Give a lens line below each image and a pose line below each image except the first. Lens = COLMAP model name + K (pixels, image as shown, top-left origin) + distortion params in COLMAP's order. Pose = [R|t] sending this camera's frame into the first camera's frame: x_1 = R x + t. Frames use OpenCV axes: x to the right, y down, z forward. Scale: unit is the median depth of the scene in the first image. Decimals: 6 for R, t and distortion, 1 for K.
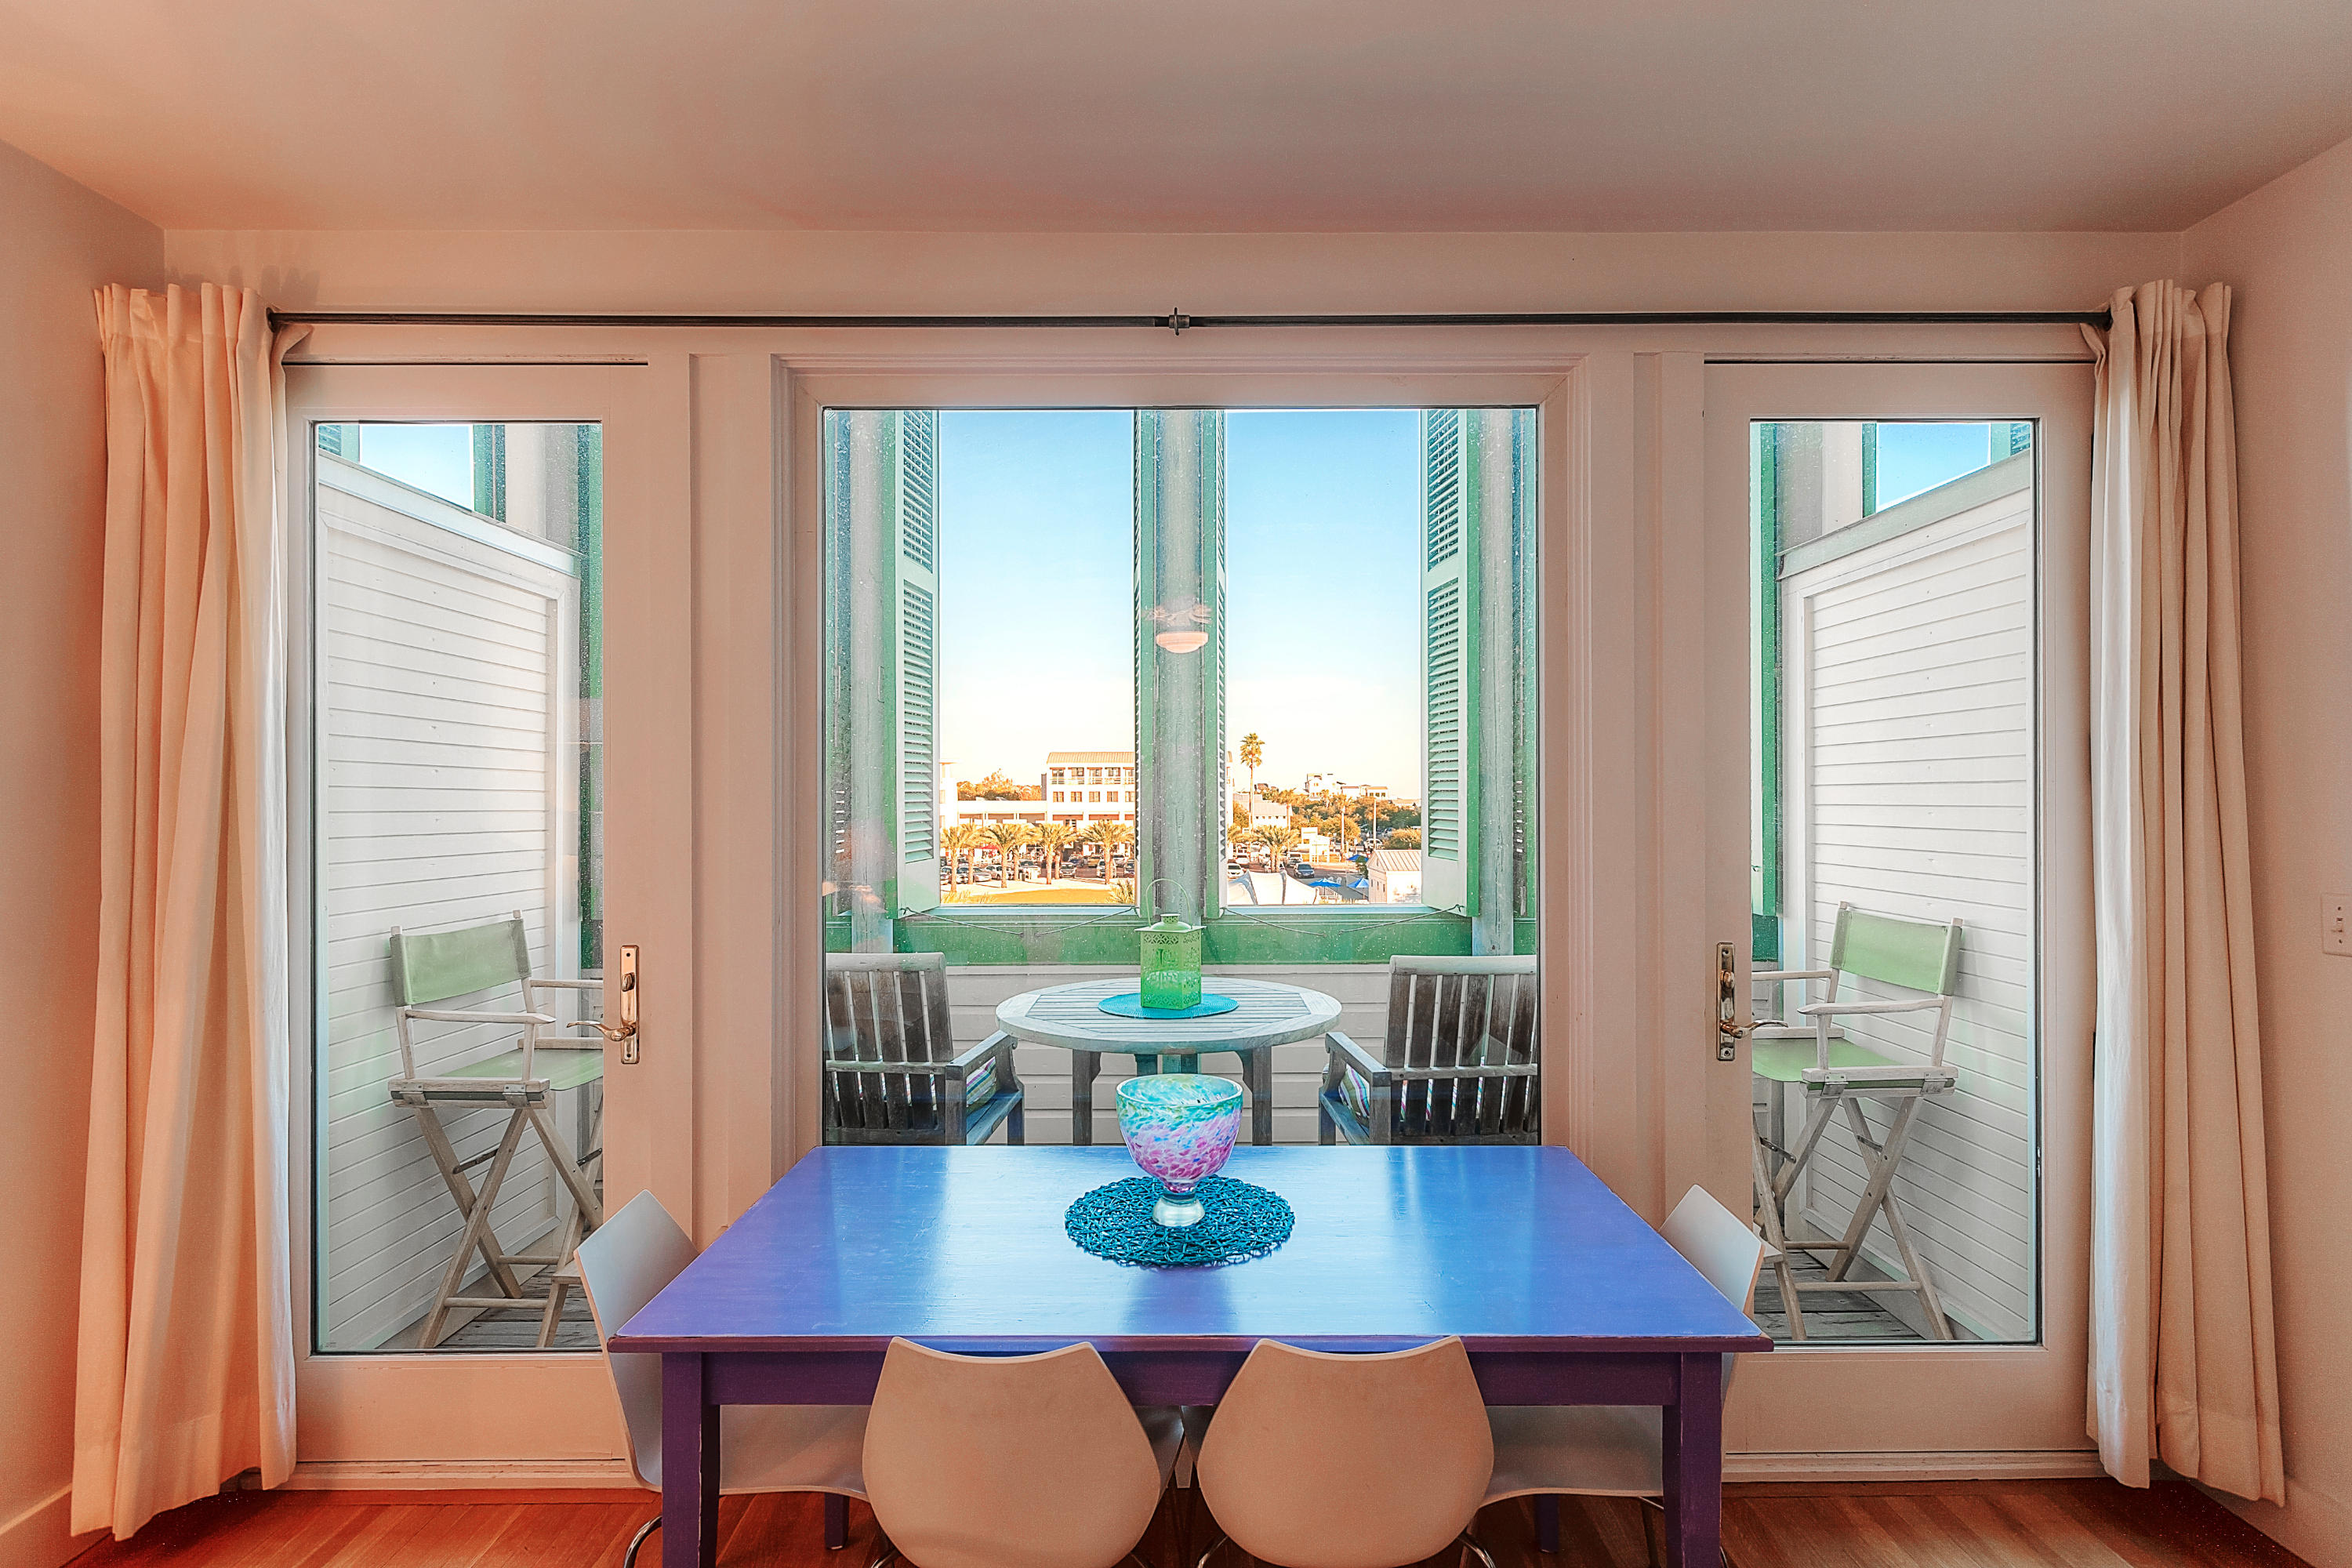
lens RADIAL K [[1061.0, 0, 1196.1], [0, 1061.0, 803.5], [0, 0, 1]] dist [0.000874, 0.000179]
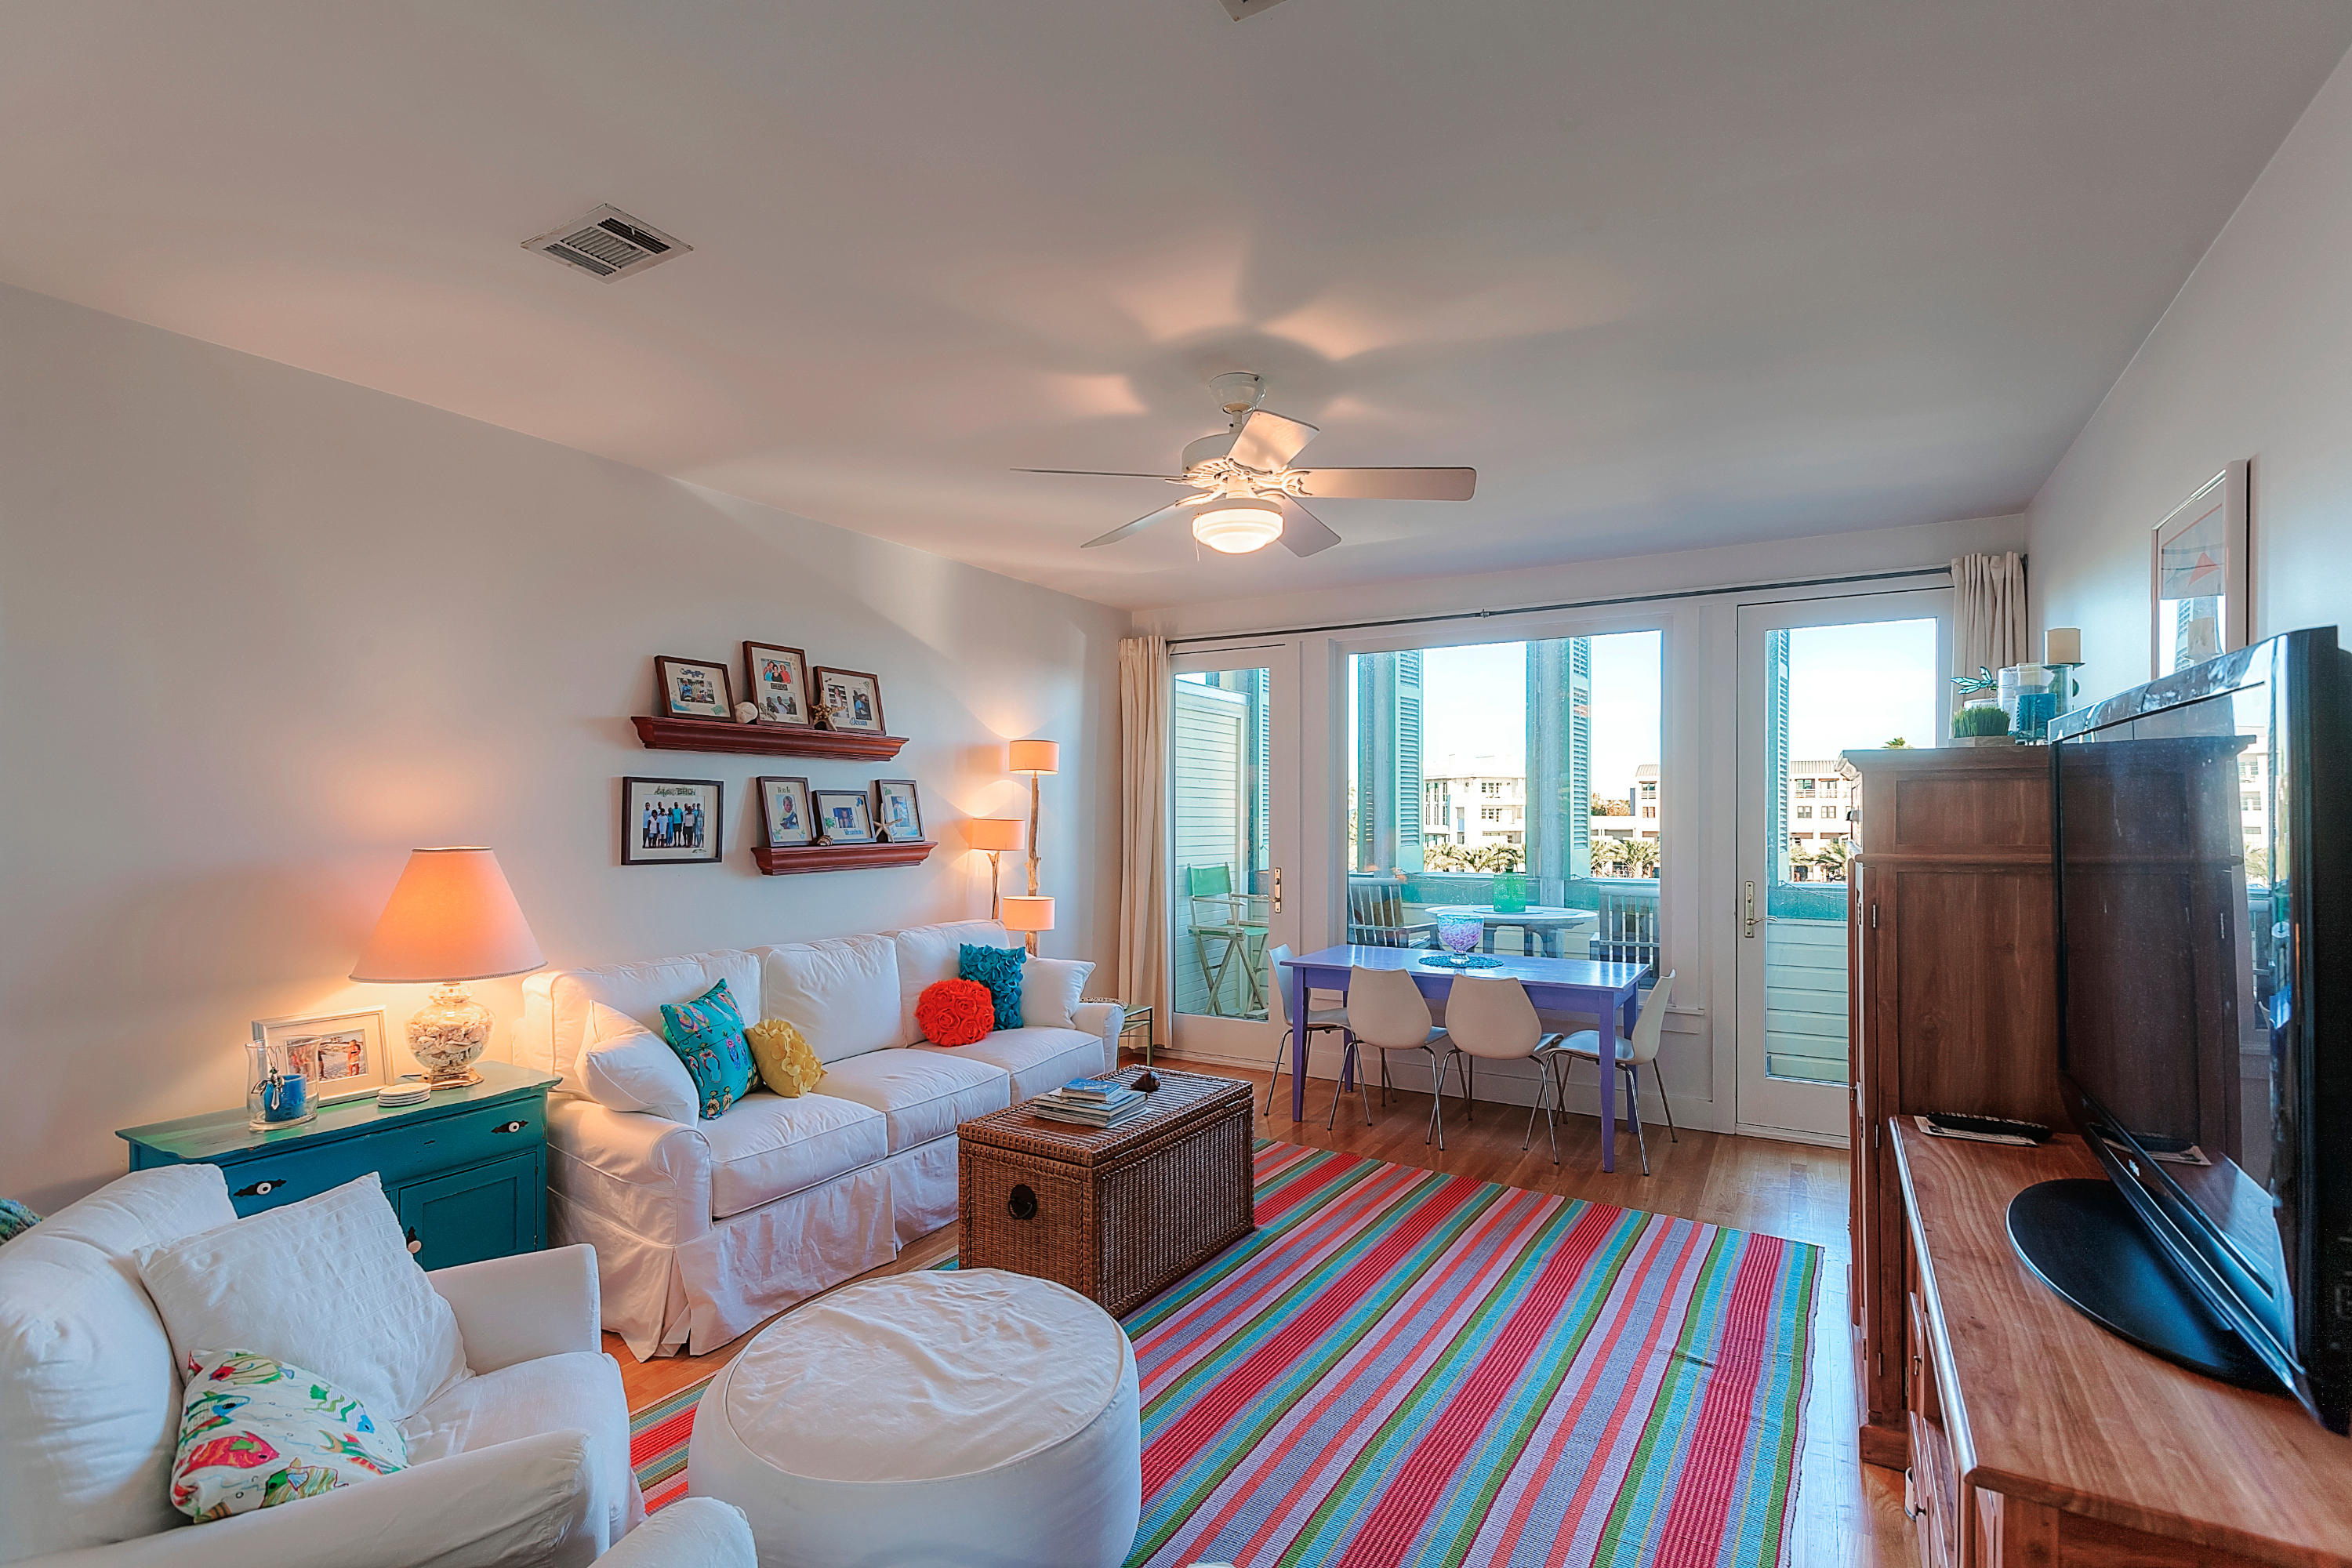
lens RADIAL K [[1061.0, 0, 1182.1], [0, 1061.0, 803.7], [0, 0, 1]] dist [0.000874, 0.000179]
pose [[0.854739, -0.001802, -0.519055, 0.606990], [-0.005369, 0.999910, -0.012313, 0.008903], [0.519031, 0.013312, 0.854652, -1.328577]]
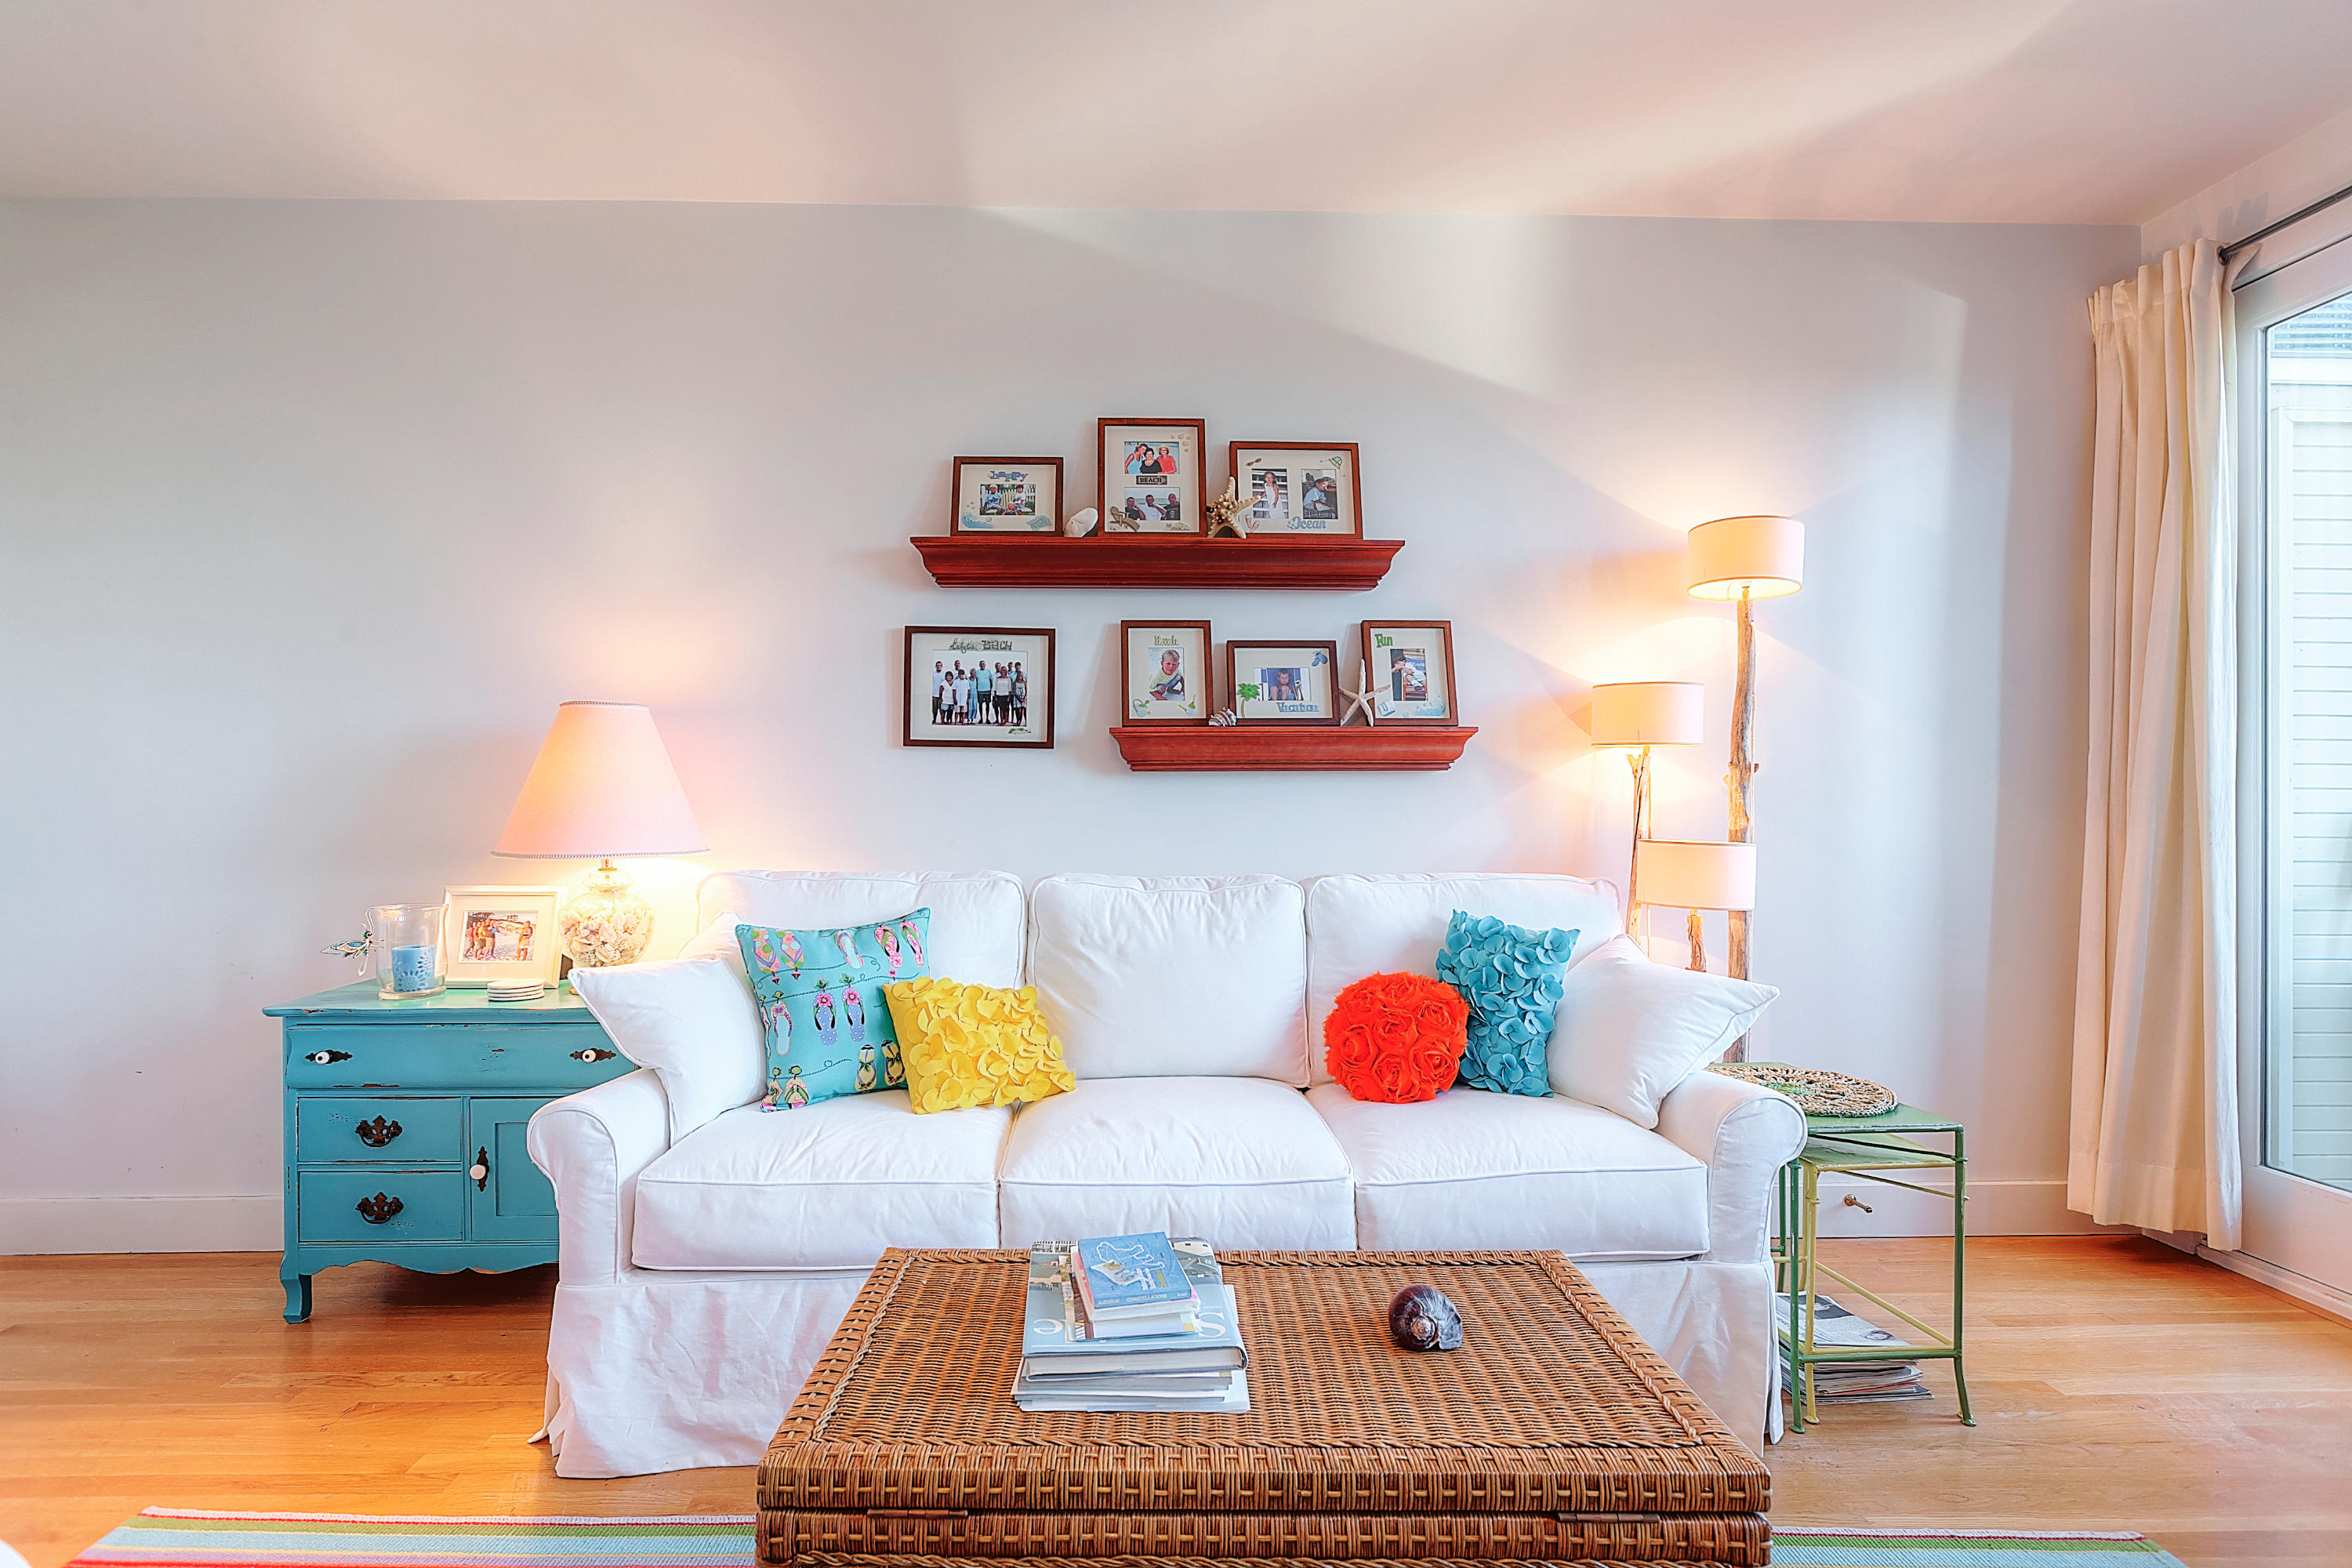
lens RADIAL K [[1114.5, 0, 1123.6], [0, 1114.5, 798.7], [0, 0, 1]] dist [-0.004217, -0.001712]
pose [[0.011466, -0.003669, -0.999928, 0.308050], [-0.006178, 0.999974, -0.003740, 0.143388], [0.999915, 0.006221, 0.011444, -0.202744]]
